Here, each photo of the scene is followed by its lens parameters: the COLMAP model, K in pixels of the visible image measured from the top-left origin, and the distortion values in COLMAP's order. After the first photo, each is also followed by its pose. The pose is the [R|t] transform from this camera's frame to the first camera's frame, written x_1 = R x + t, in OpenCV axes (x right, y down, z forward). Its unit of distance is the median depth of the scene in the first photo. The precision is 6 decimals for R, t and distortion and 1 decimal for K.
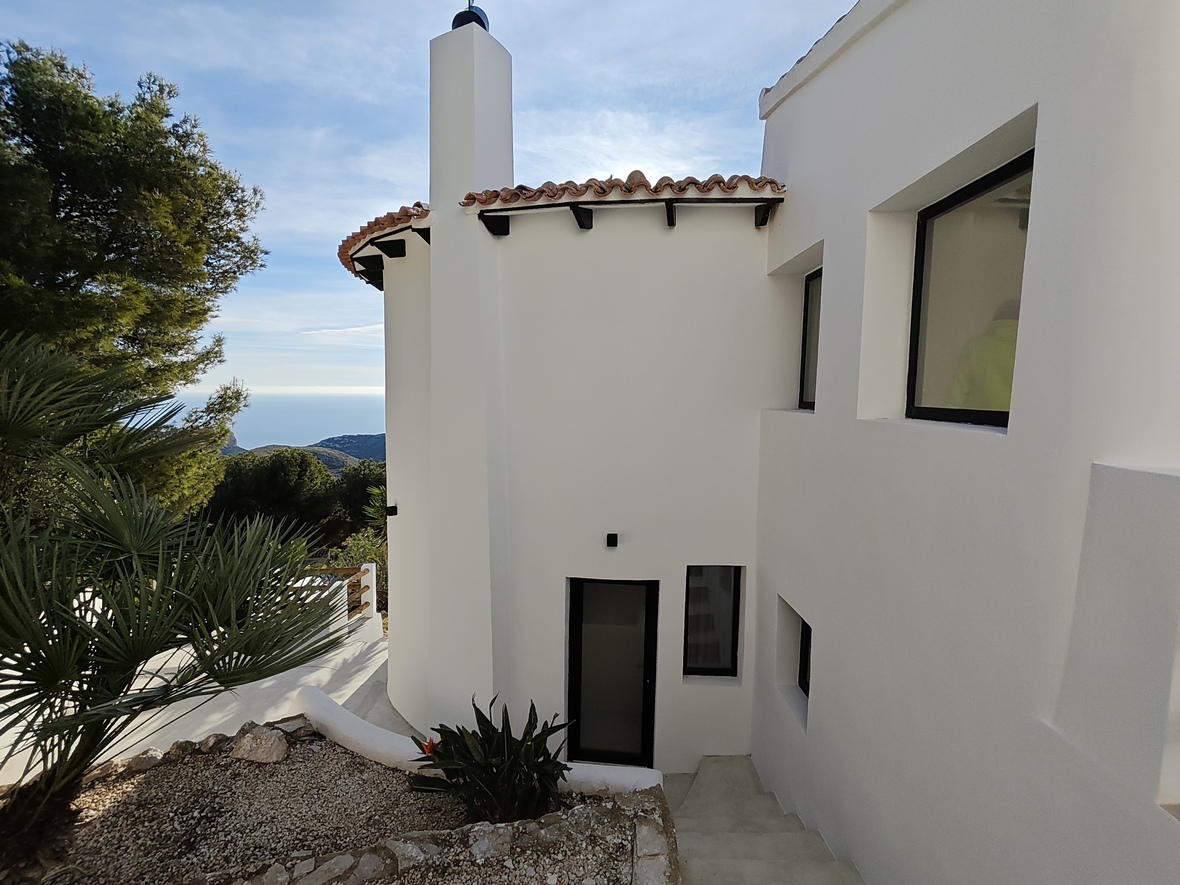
lens RADIAL K [[521.5, 0, 584.9], [0, 521.5, 444.7], [0, 0, 1]] dist [0.003574, -0.000592]
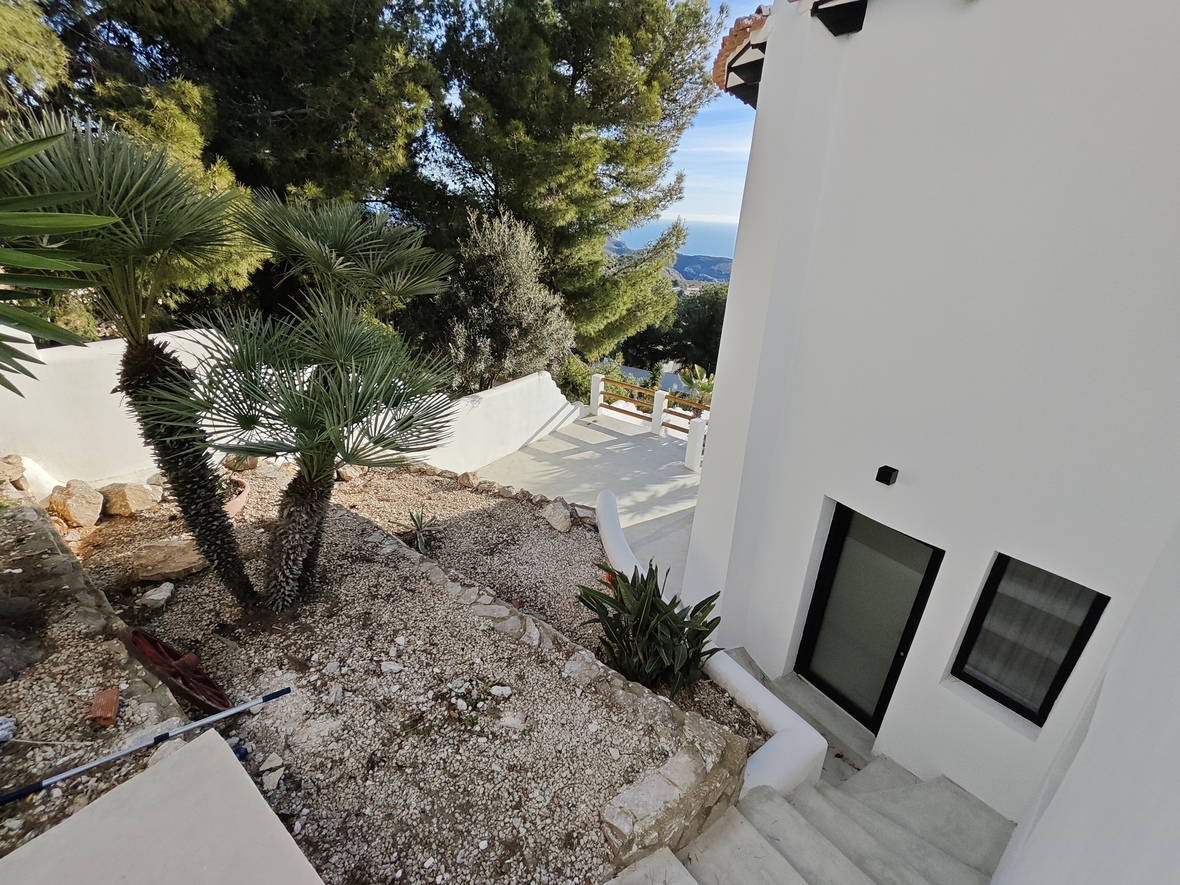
lens RADIAL K [[521.6, 0, 581.6], [0, 521.6, 432.8], [0, 0, 1]] dist [0.000768, 0.000023]
pose [[0.655551, 0.321956, -0.683080, 0.258053], [-0.125630, 0.938452, 0.321753, -0.065402], [0.744628, -0.125110, 0.655650, 0.171031]]
